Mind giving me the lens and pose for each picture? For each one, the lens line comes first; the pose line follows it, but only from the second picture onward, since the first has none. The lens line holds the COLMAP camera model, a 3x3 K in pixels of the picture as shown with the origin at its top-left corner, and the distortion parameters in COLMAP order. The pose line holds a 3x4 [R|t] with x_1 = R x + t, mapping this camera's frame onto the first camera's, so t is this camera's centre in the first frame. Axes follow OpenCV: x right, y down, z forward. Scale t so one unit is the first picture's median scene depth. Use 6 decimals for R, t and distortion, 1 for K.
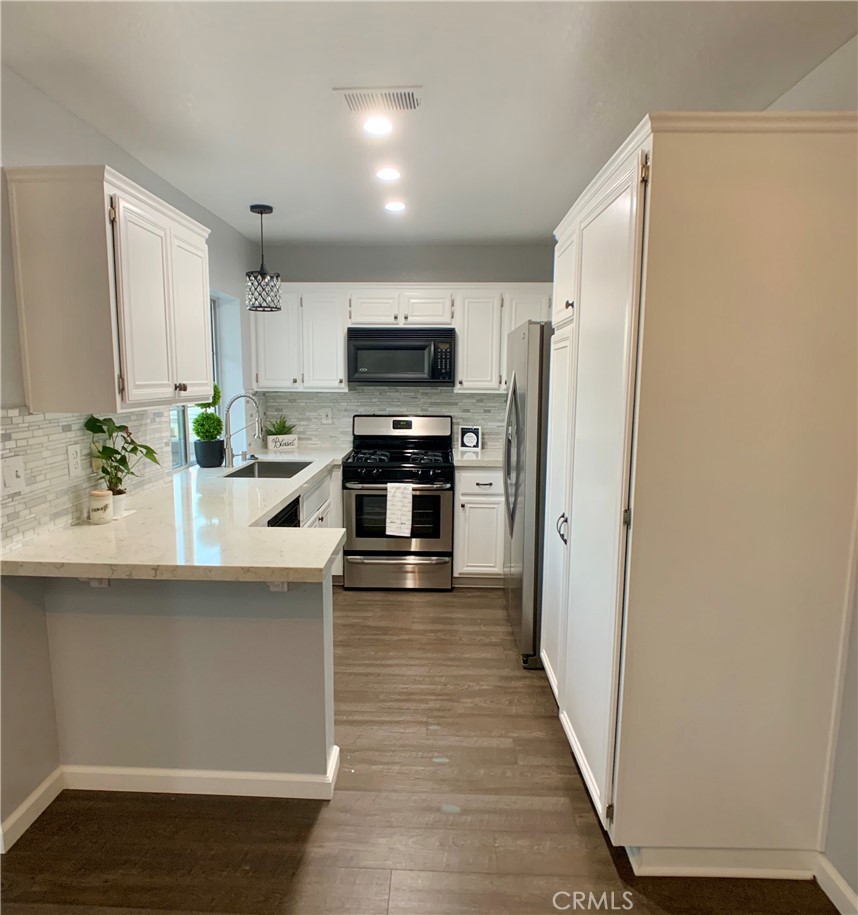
lens RADIAL K [[604.4, 0, 422.8], [0, 604.4, 459.7], [0, 0, 1]] dist [0.002956, -0.045798]
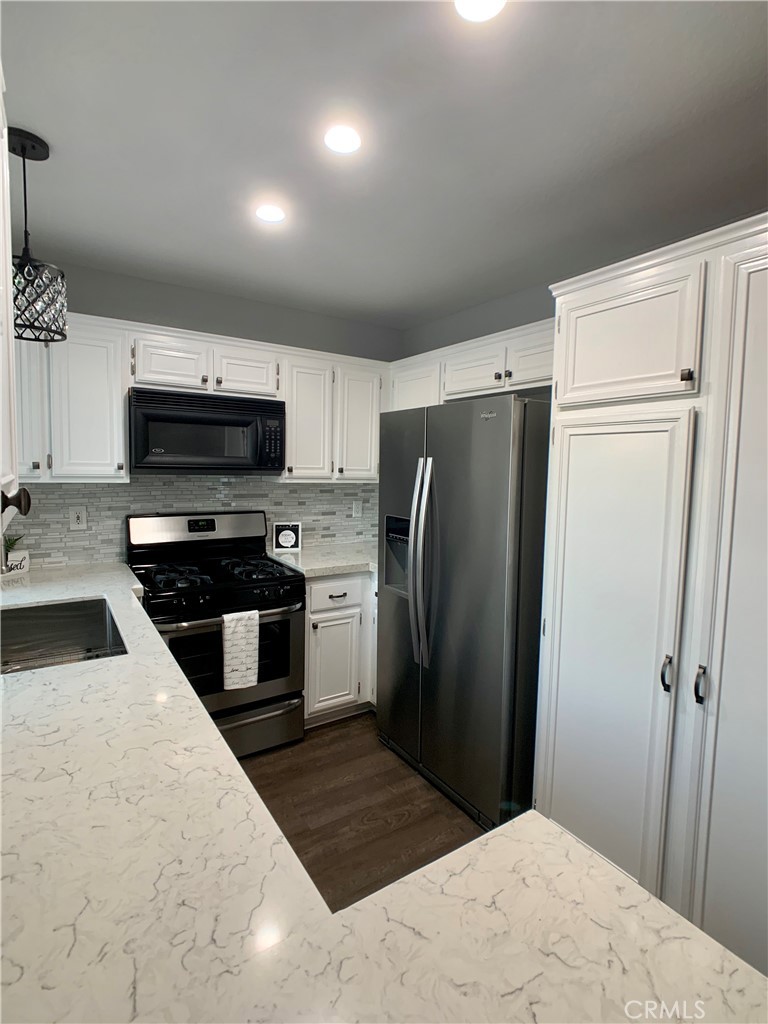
lens RADIAL K [[506.7, 0, 390.0], [0, 506.7, 506.8], [0, 0, 1]] dist [-0.002624, -0.000932]
pose [[0.812449, -0.036560, 0.581885, -0.224340], [0.060441, 0.997936, -0.021689, -0.057501], [-0.579891, 0.052790, 0.812982, 0.387734]]
